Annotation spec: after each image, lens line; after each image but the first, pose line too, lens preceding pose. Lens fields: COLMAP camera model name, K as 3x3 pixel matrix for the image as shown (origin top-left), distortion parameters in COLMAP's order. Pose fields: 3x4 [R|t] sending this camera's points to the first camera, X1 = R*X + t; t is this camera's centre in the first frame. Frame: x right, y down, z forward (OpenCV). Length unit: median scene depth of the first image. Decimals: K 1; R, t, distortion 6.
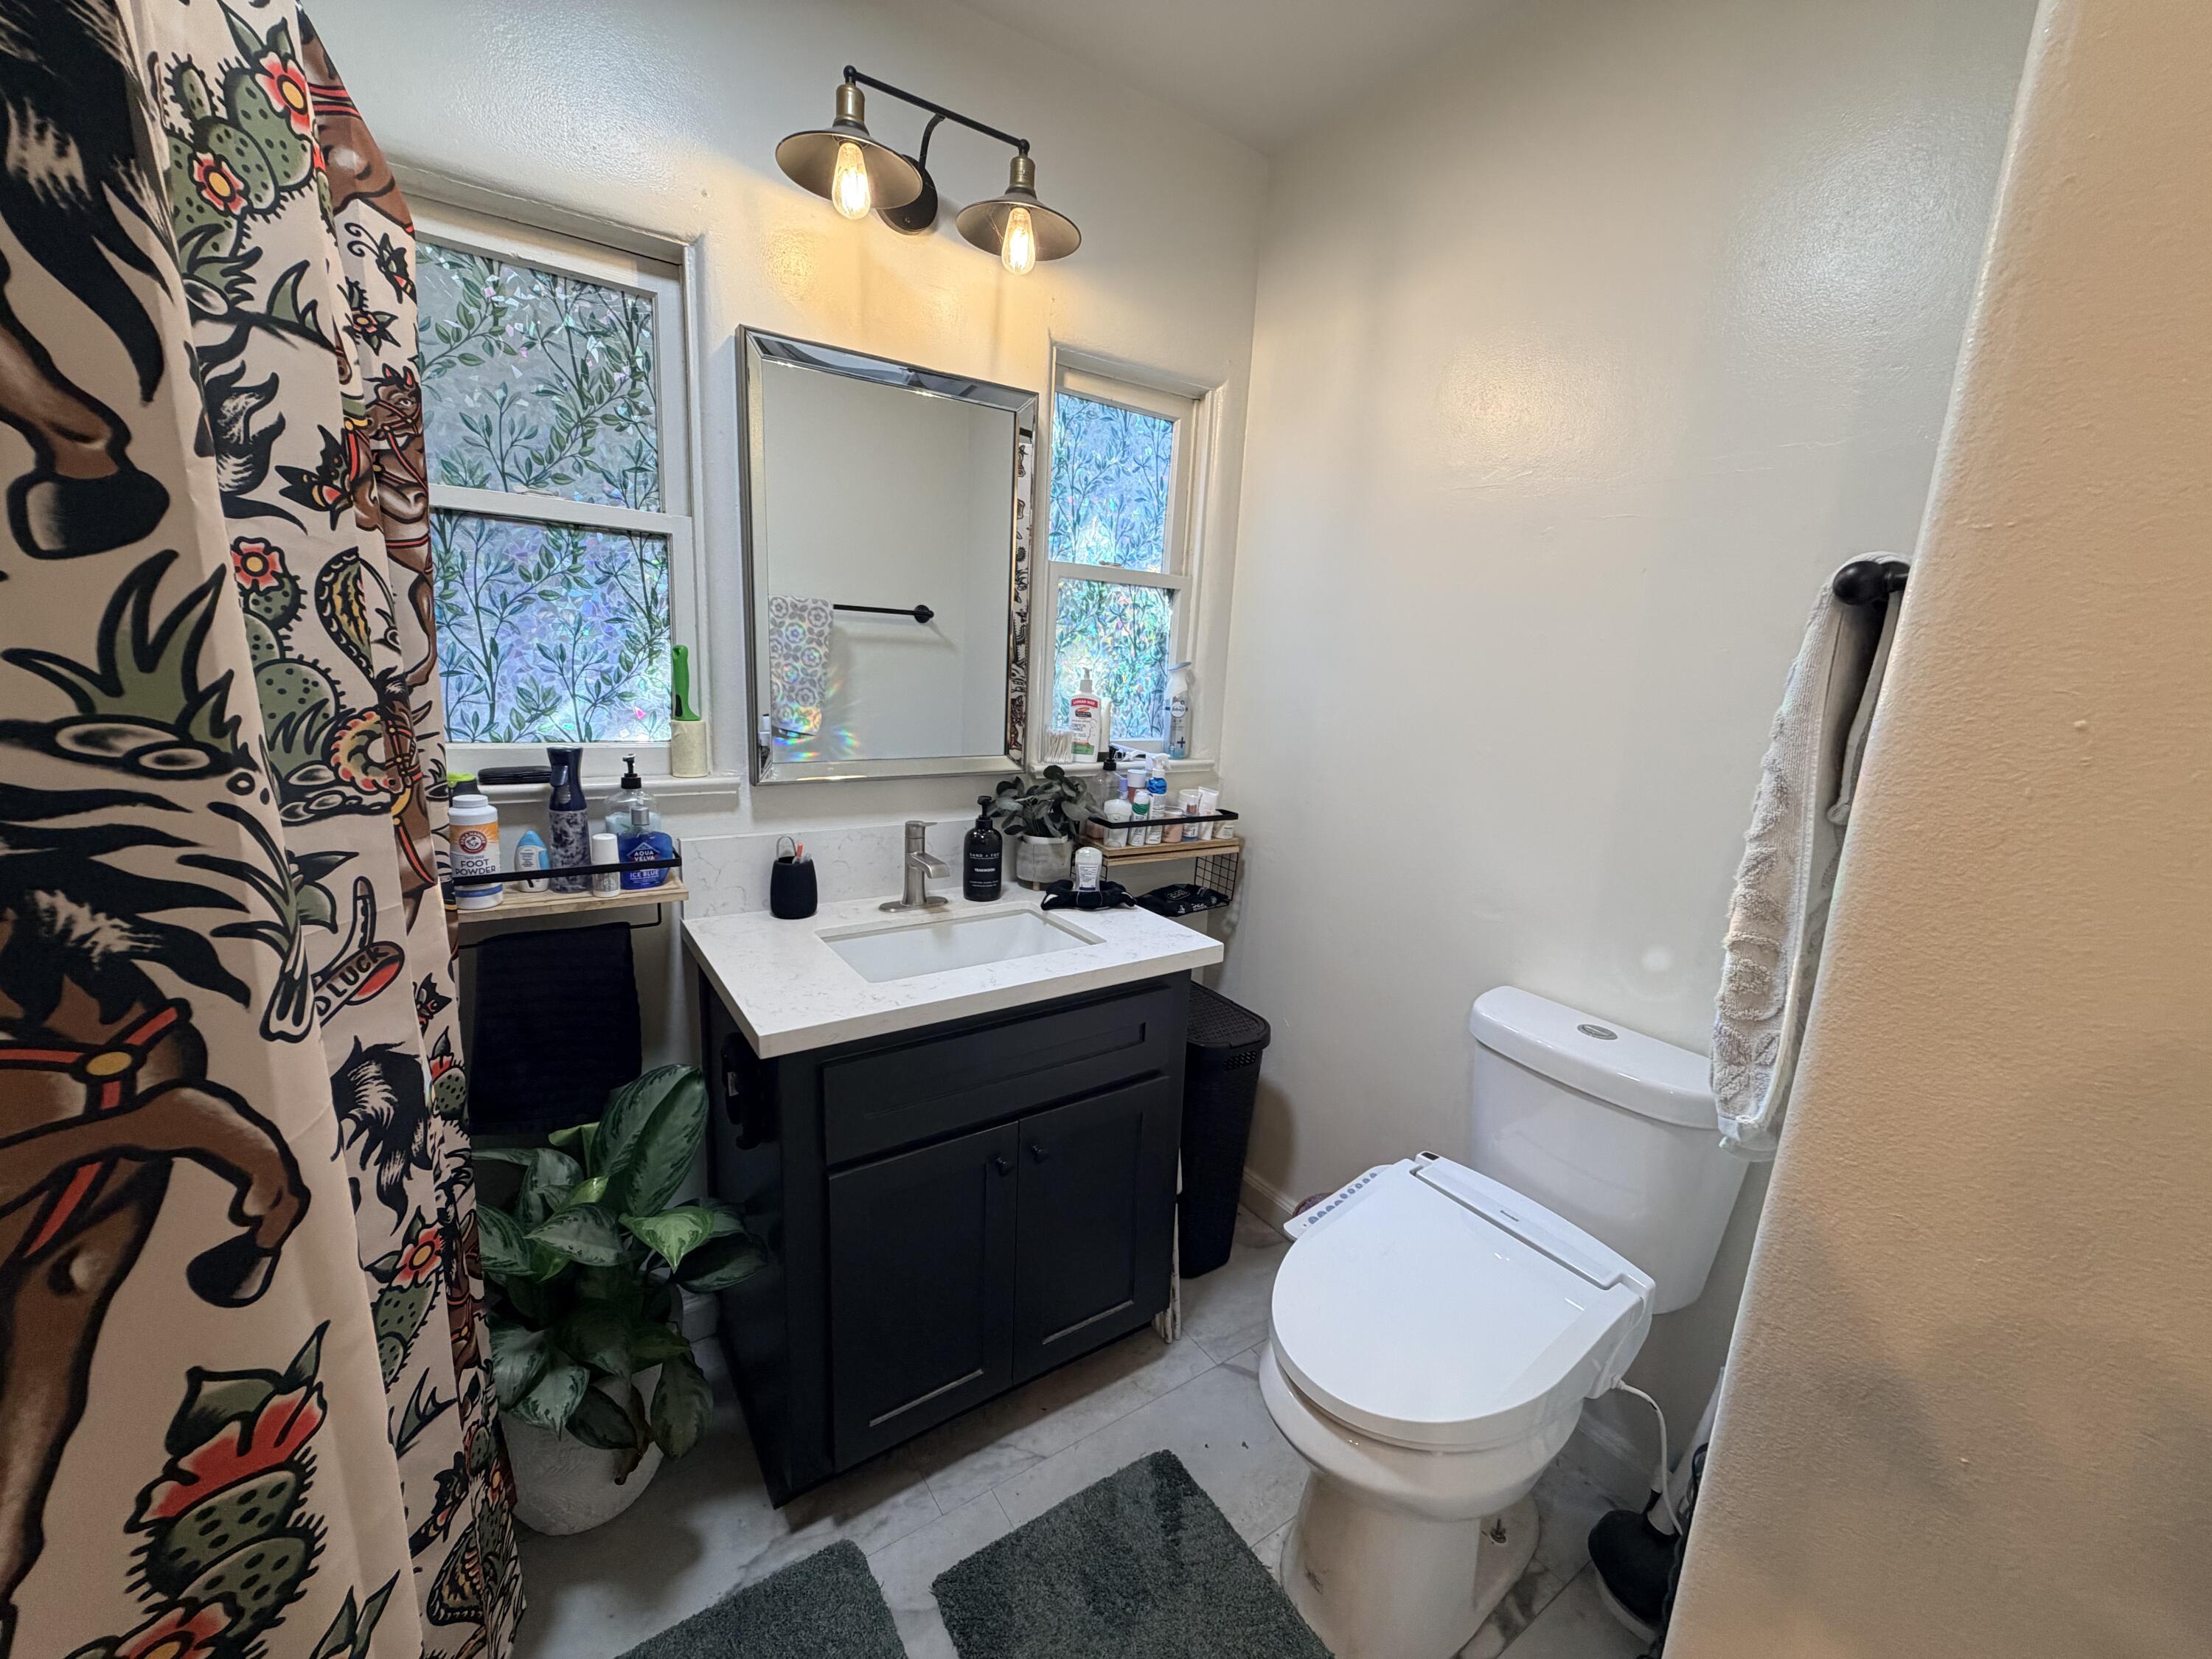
lens RADIAL K [[883.1, 0, 1096.4], [0, 883.1, 827.8], [0, 0, 1]] dist [0.001409, 0.000260]
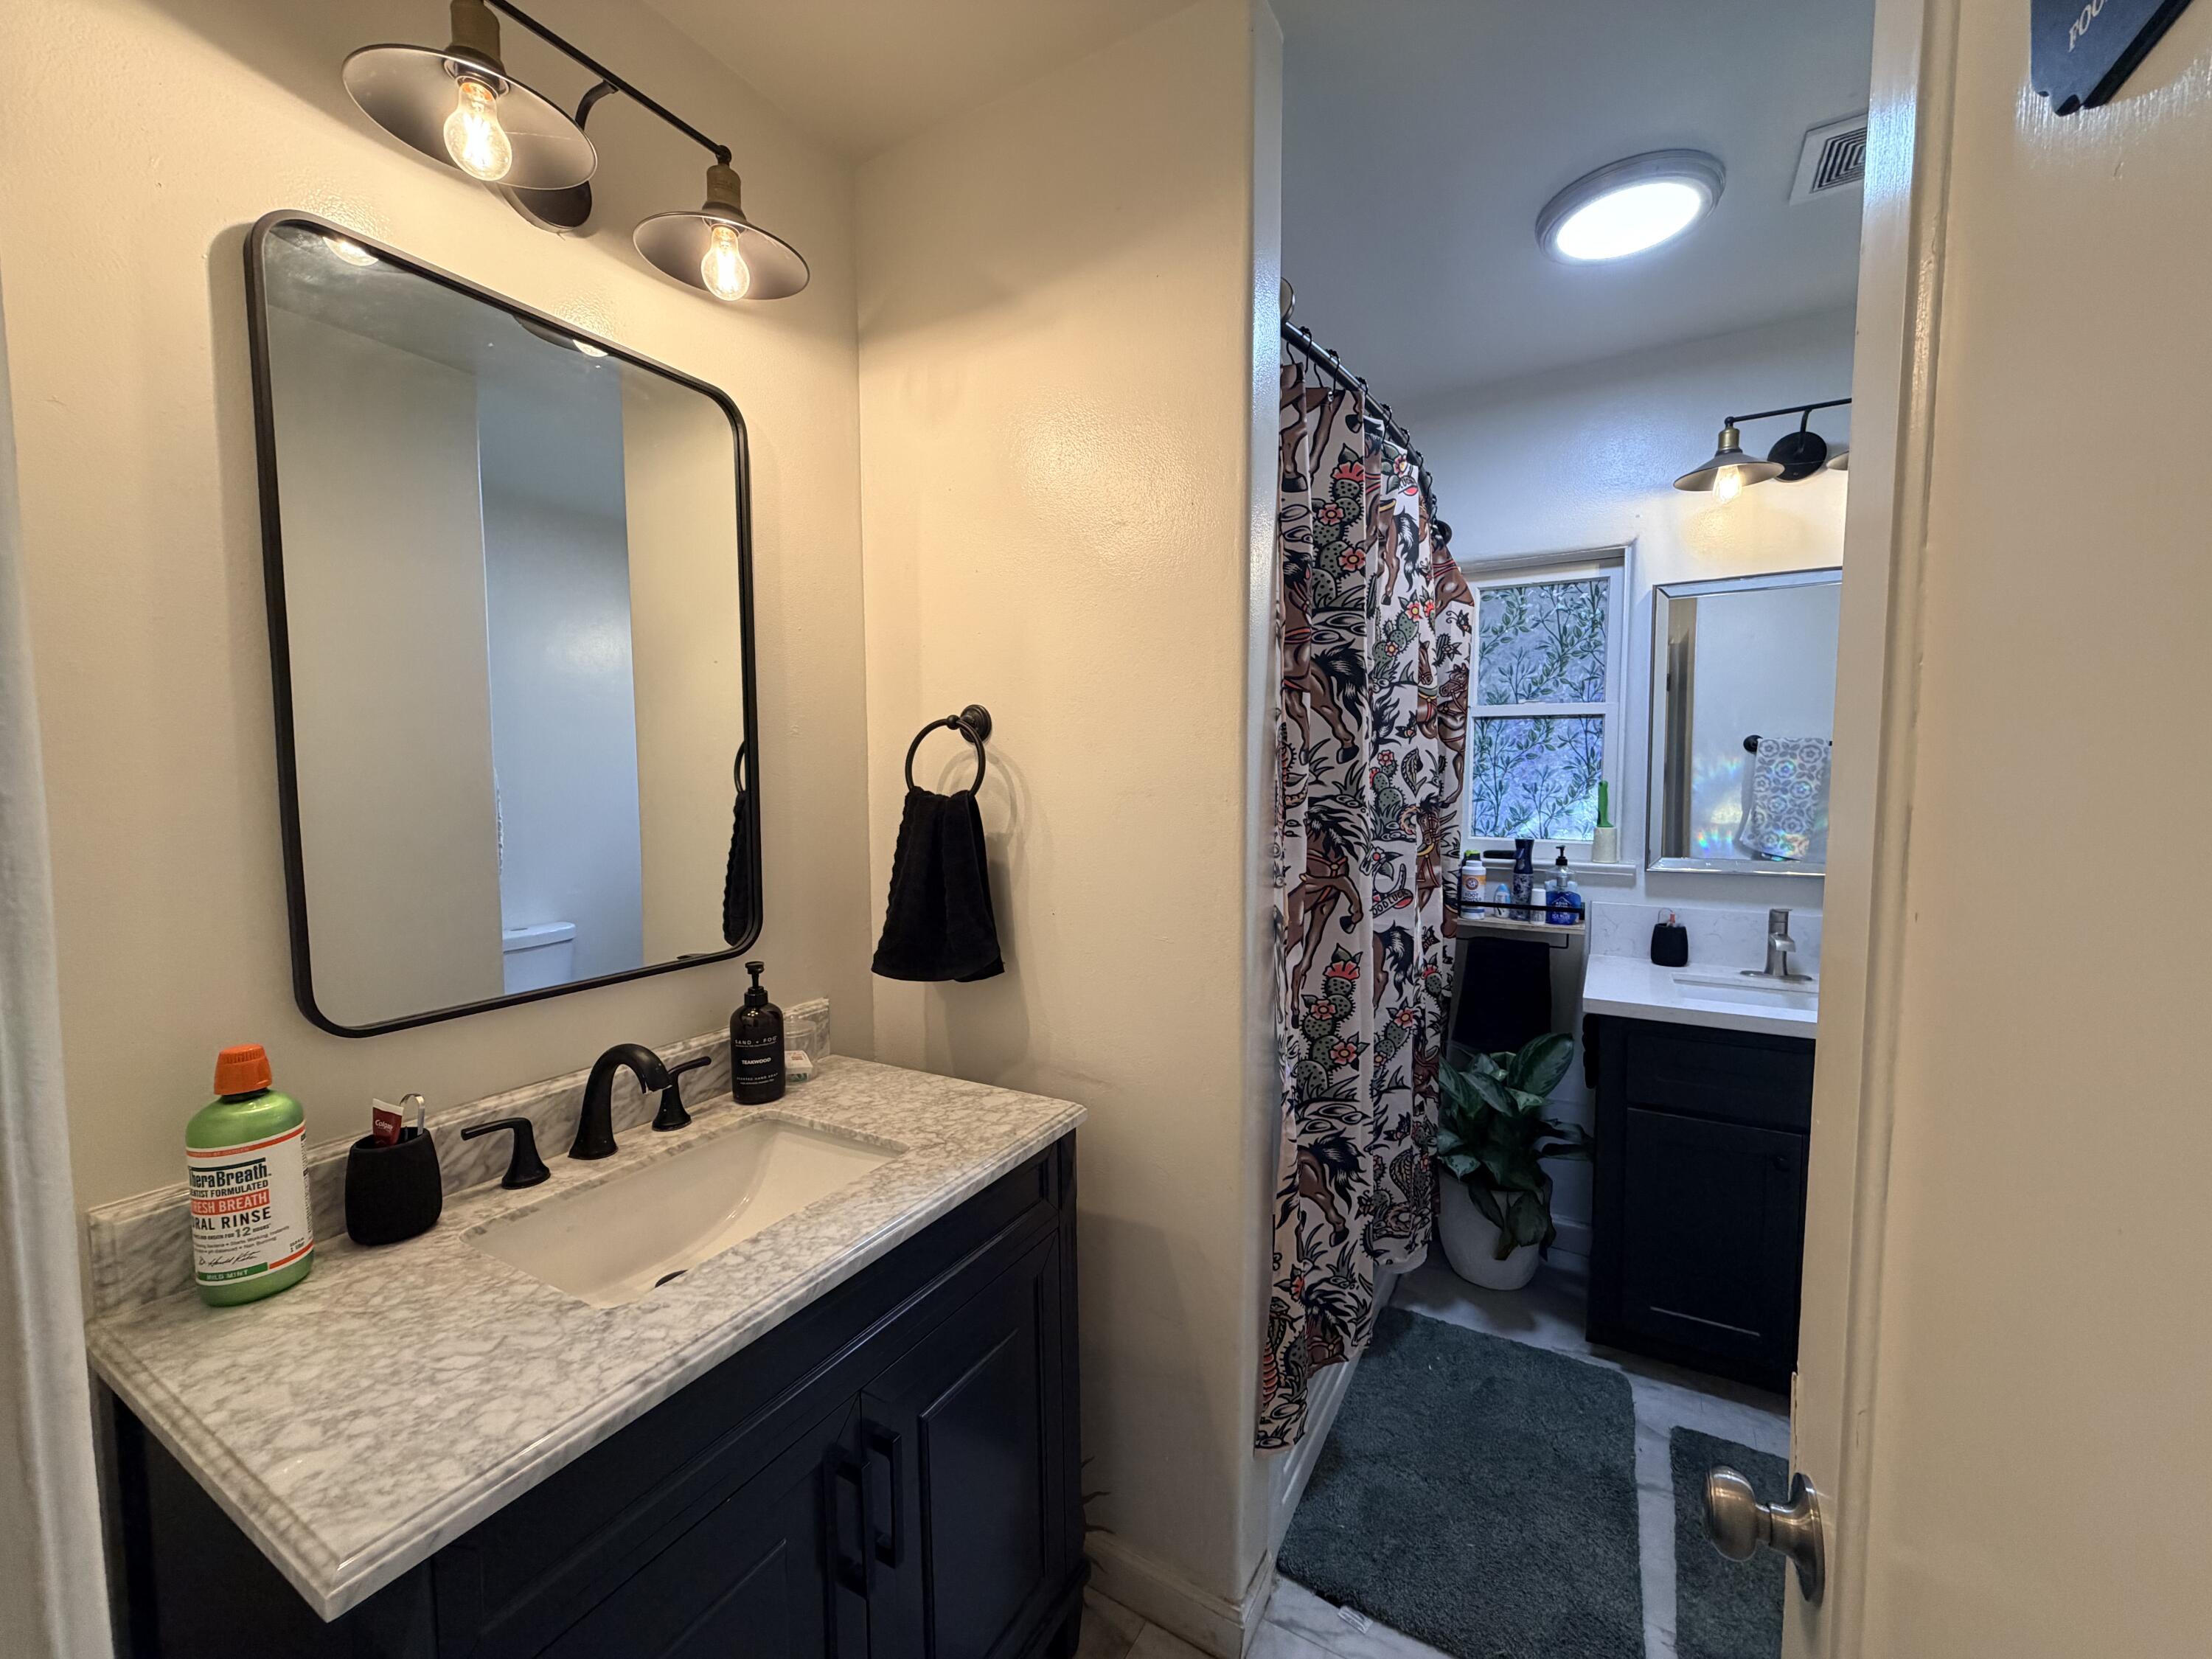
lens RADIAL K [[883.1, 0, 1108.2], [0, 883.1, 827.5], [0, 0, 1]] dist [0.001409, 0.000260]
pose [[0.438003, 0.004126, -0.898964, 0.642855], [-0.153180, 0.985708, -0.070110, 0.142051], [0.885827, 0.168412, 0.432375, -0.532367]]
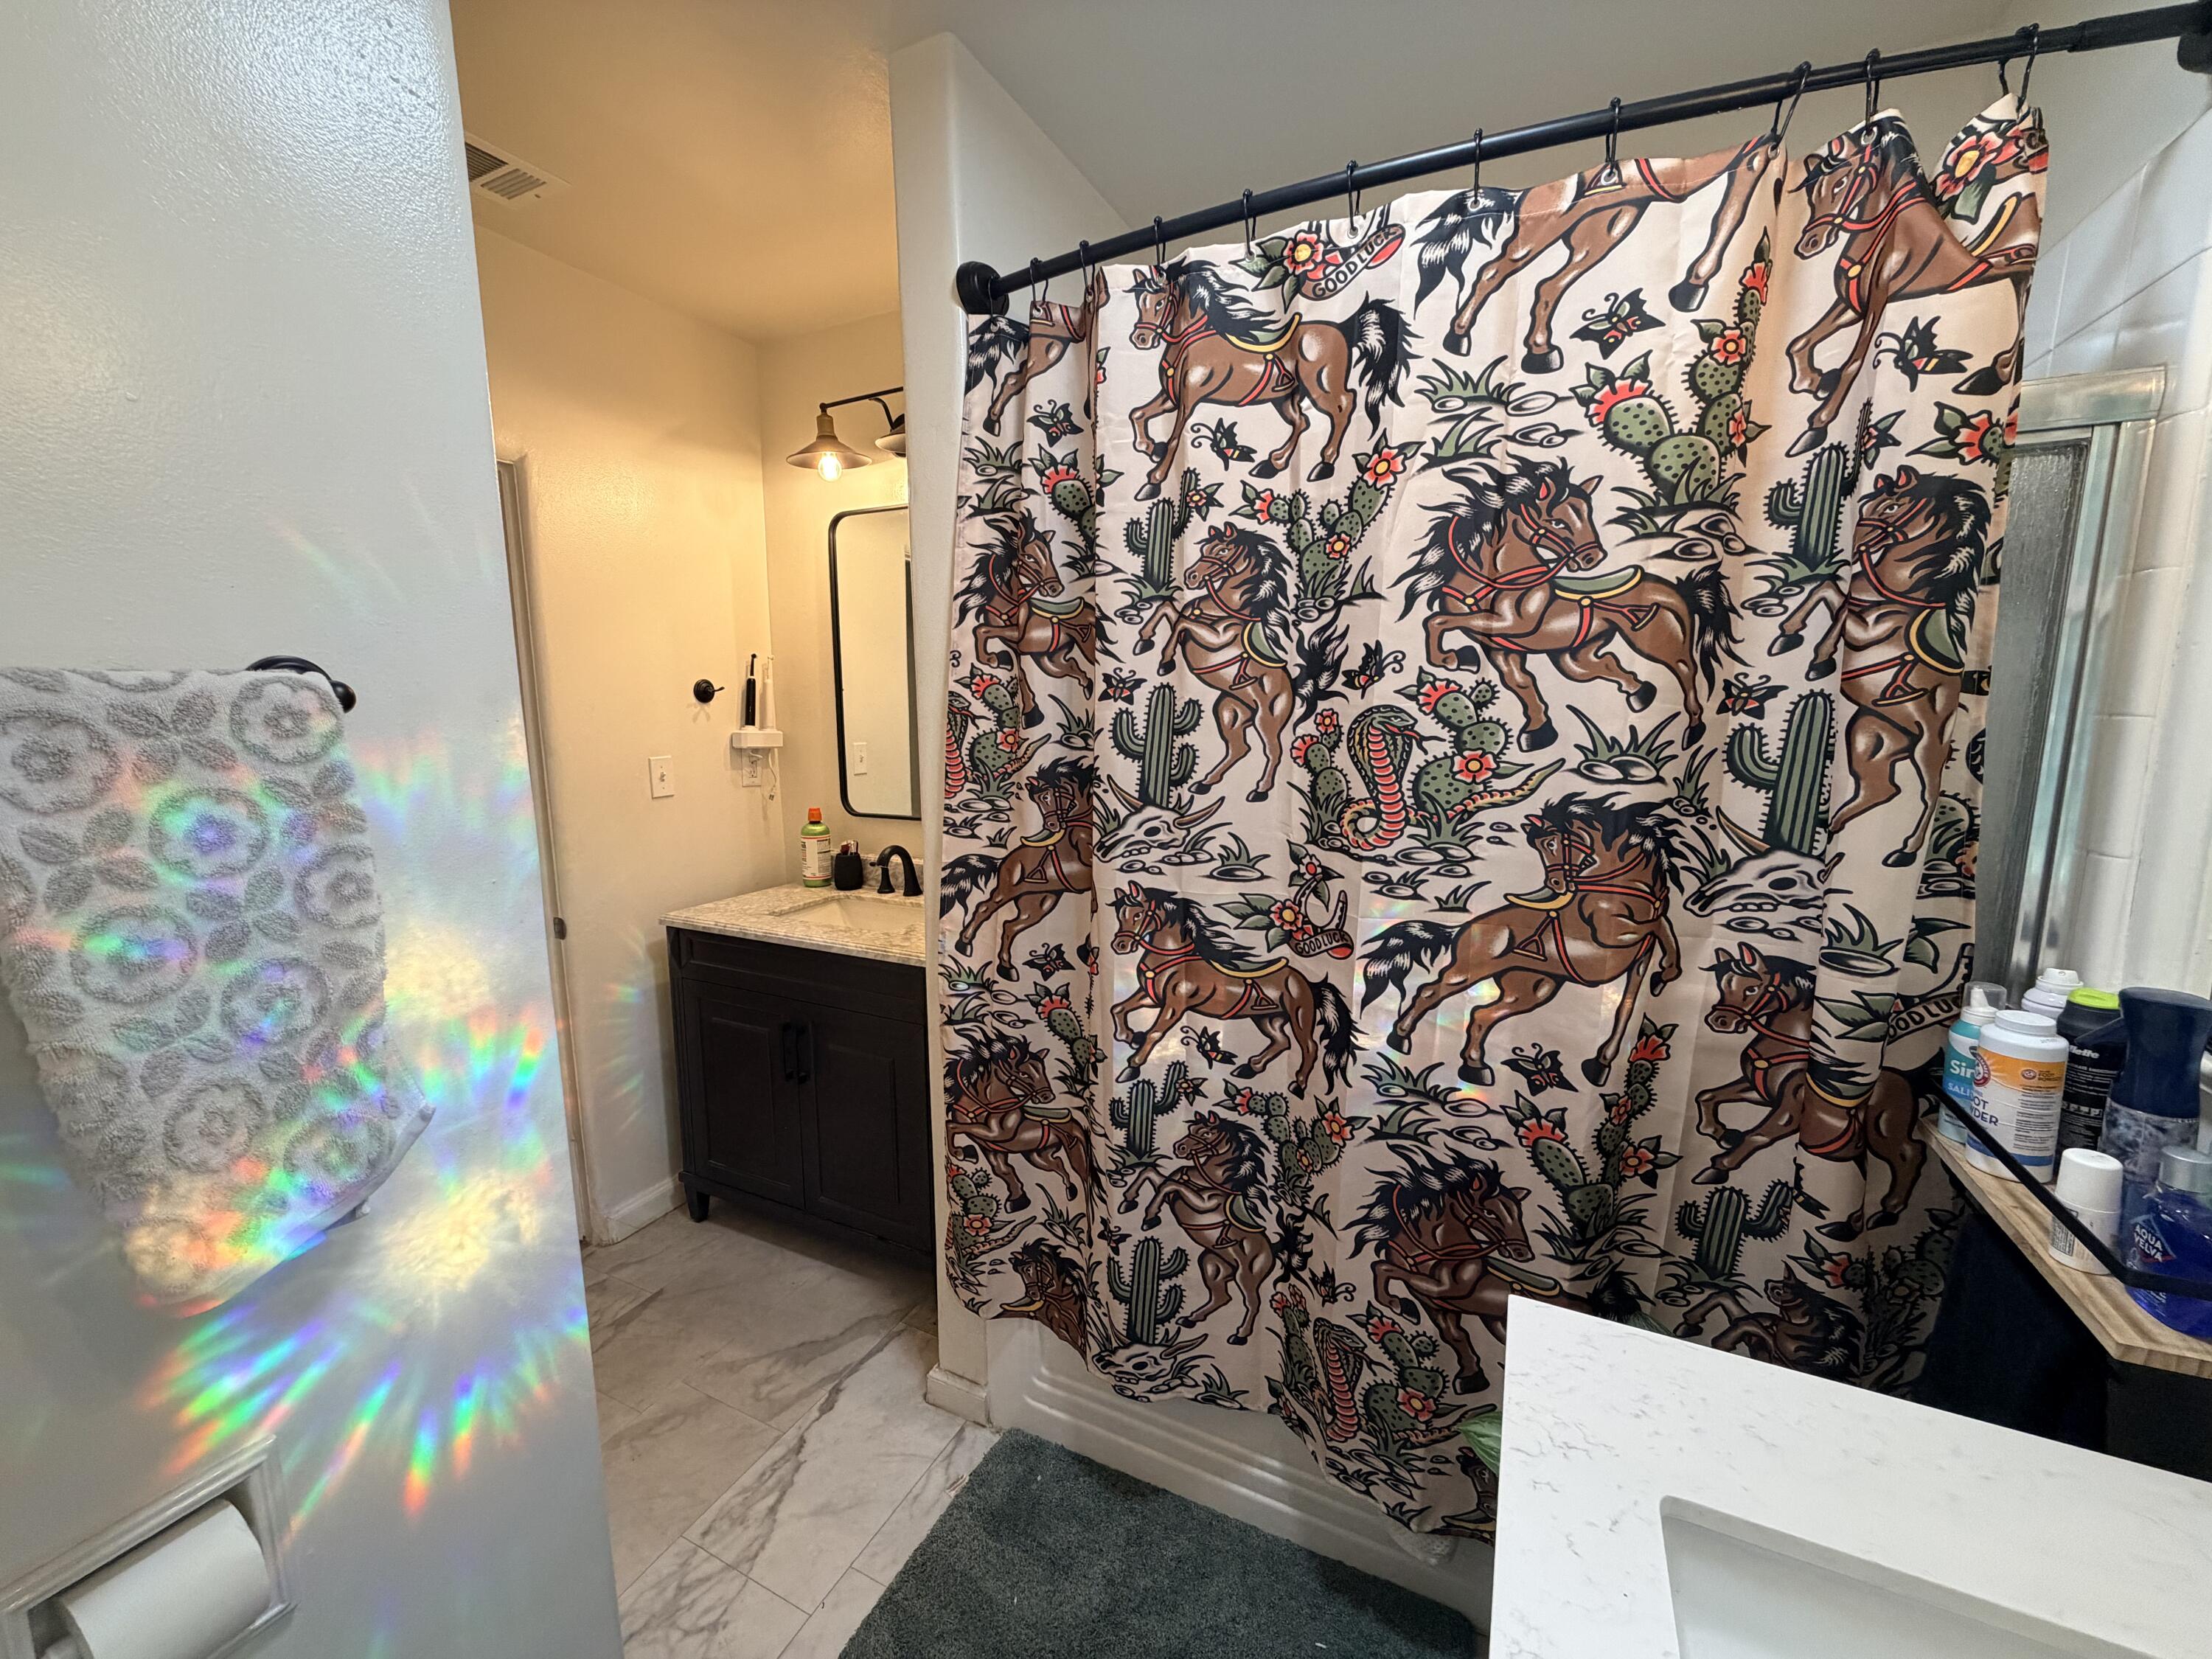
lens RADIAL K [[883.1, 0, 1105.8], [0, 883.1, 832.6], [0, 0, 1]] dist [0.001409, 0.000260]
pose [[-0.866376, 0.025229, -0.498754, 0.230194], [-0.141572, 0.945343, 0.293742, -0.255017], [0.478905, 0.325101, -0.815451, 1.098737]]
